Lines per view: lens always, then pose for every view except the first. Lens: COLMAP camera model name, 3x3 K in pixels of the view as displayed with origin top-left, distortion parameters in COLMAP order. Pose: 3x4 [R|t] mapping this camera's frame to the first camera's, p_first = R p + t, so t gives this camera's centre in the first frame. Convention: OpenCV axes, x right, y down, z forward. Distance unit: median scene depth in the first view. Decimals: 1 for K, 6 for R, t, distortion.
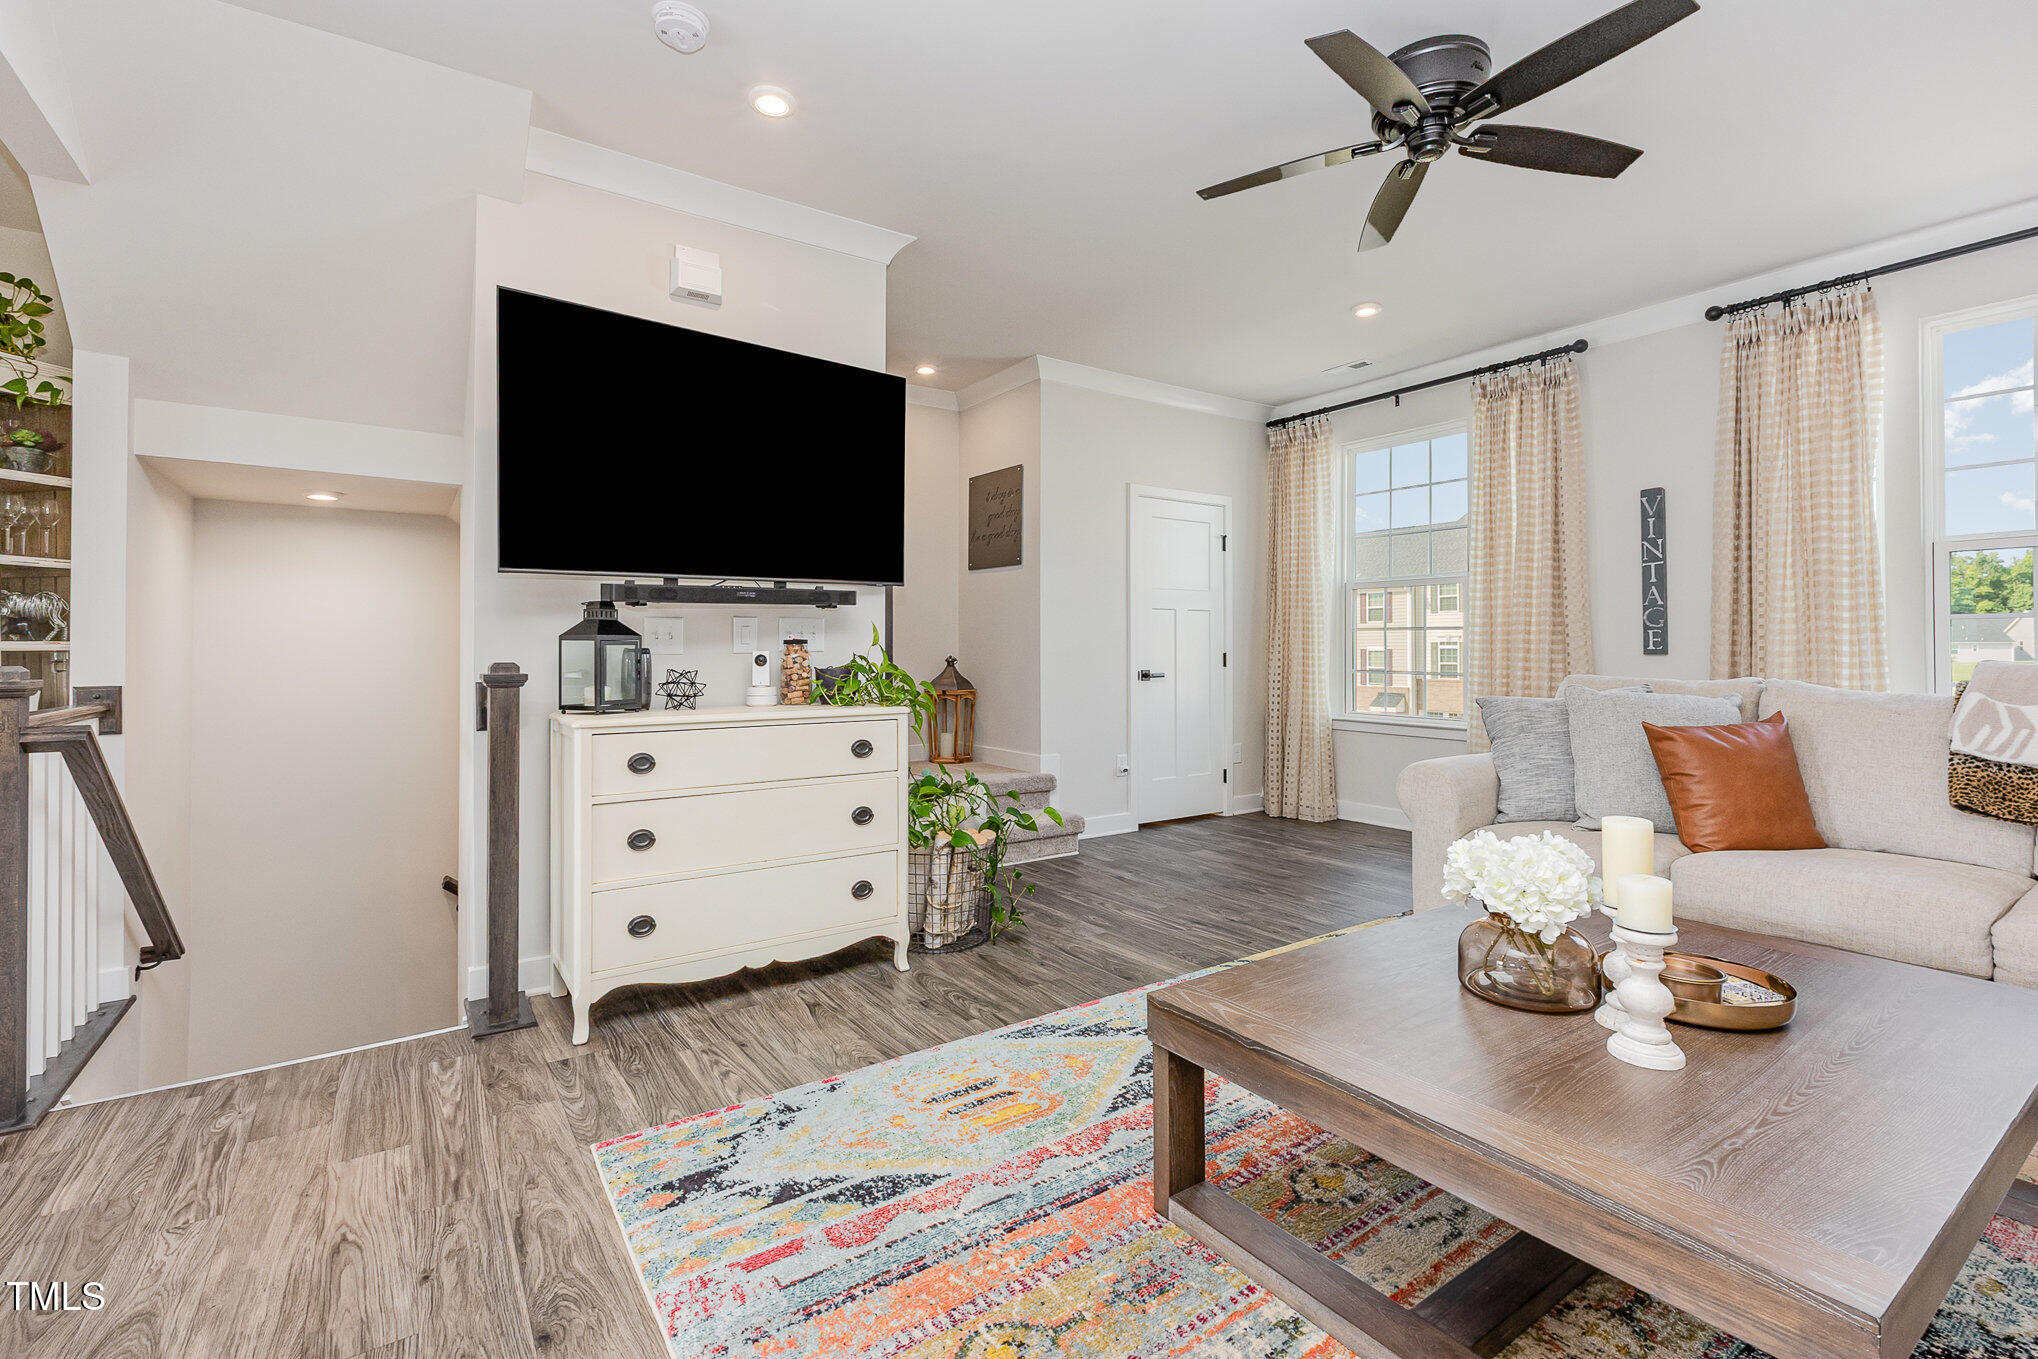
lens RADIAL K [[899.8, 0, 1025.1], [0, 899.8, 653.0], [0, 0, 1]] dist [-0.015286, 0.006457]
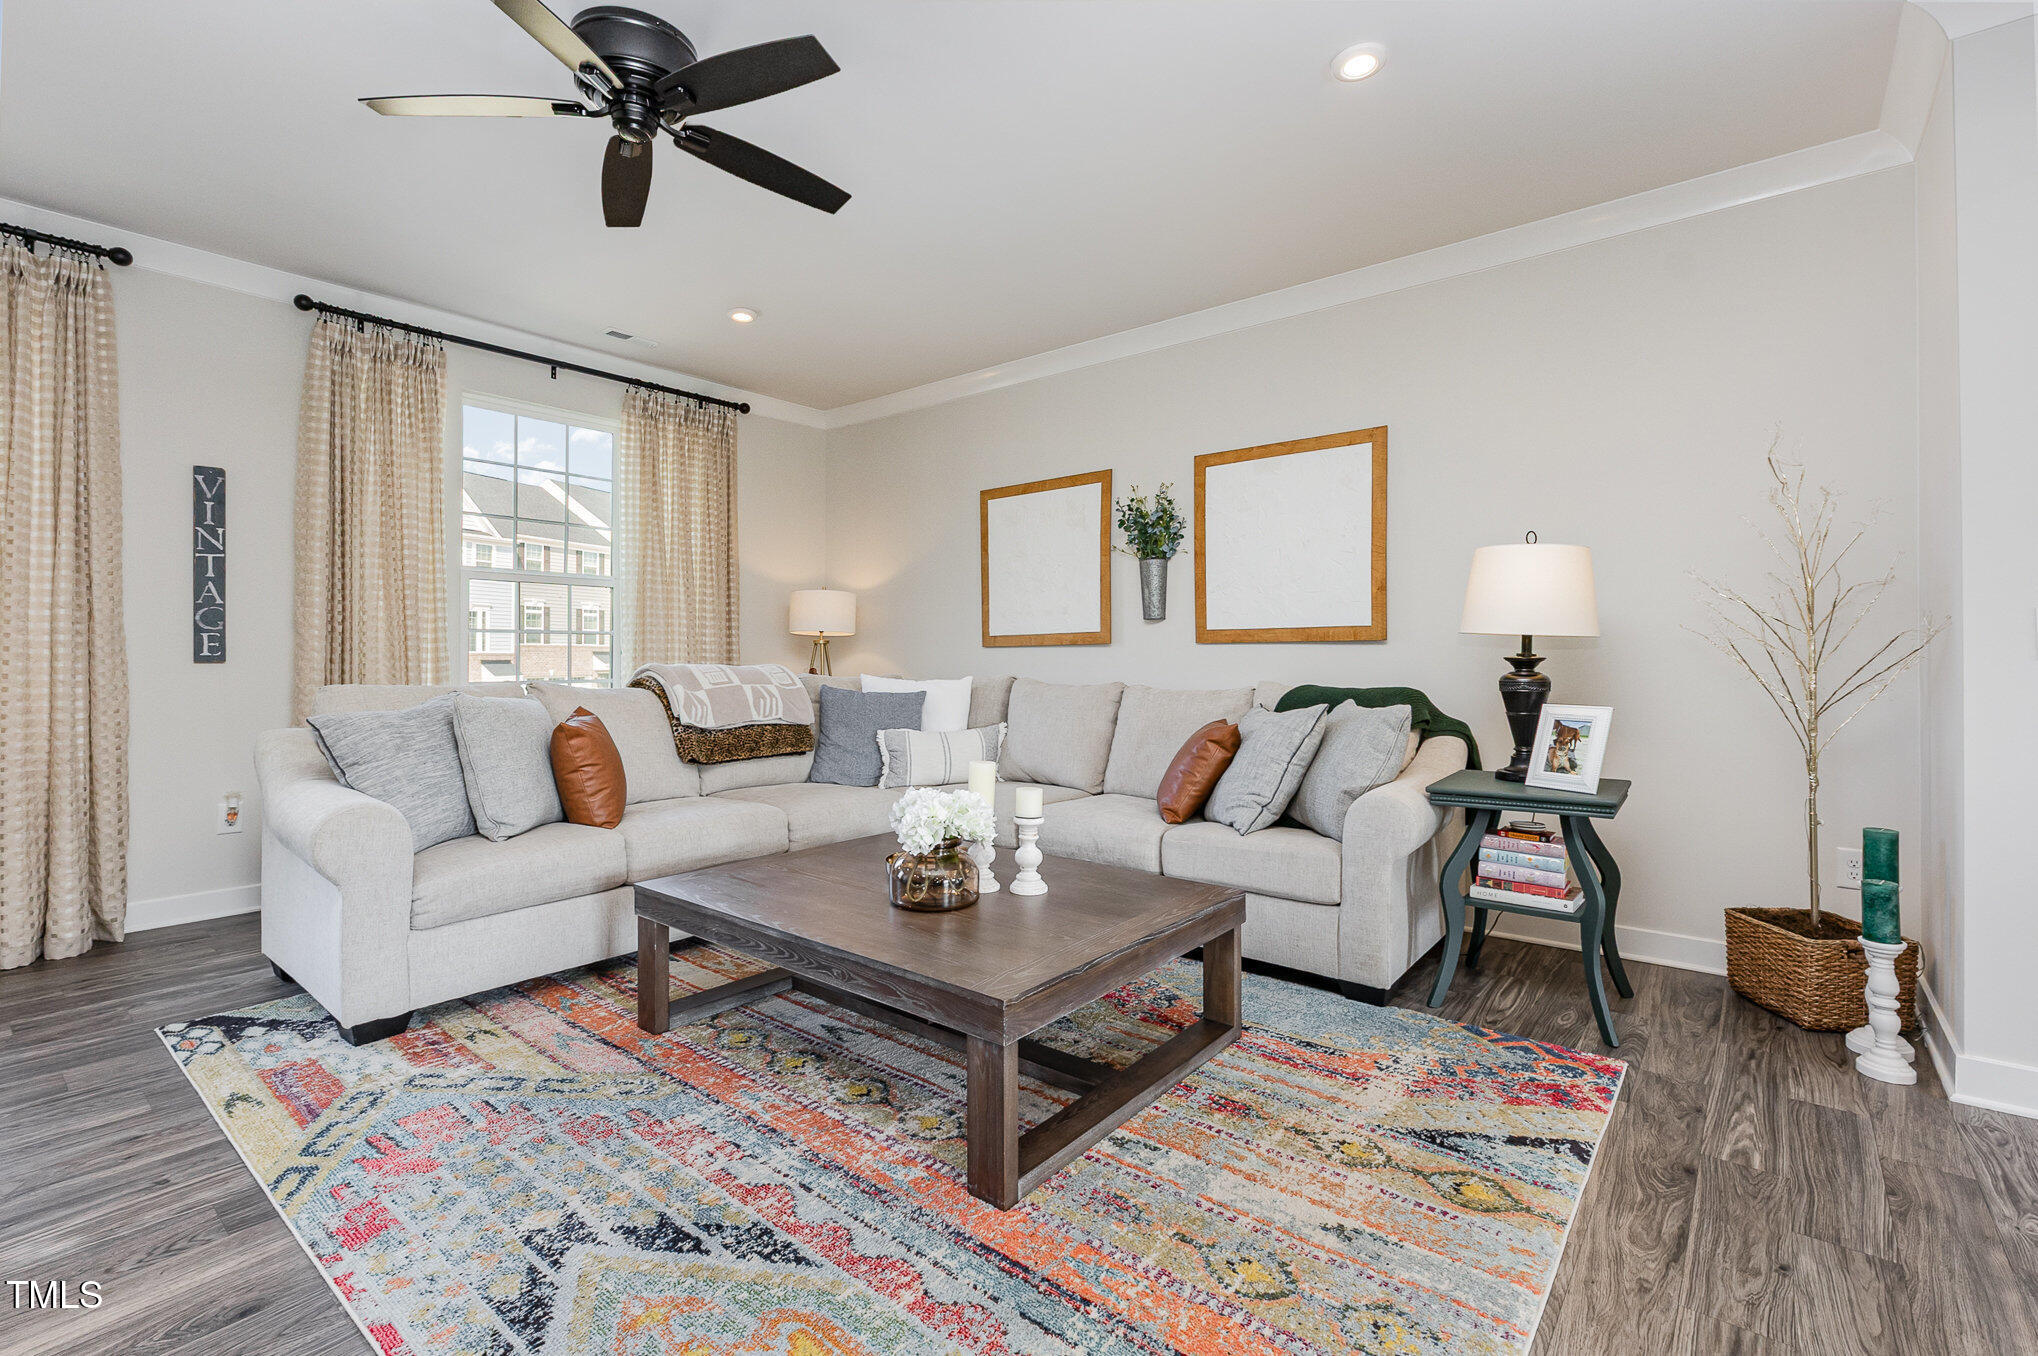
lens RADIAL K [[899.8, 0, 1025.1], [0, 899.8, 651.5], [0, 0, 1]] dist [-0.015286, 0.006457]
pose [[-0.262968, 0.004526, 0.964794, -0.459343], [0.000209, 0.999989, -0.004634, -0.005820], [-0.964804, -0.001017, -0.262967, 0.675089]]
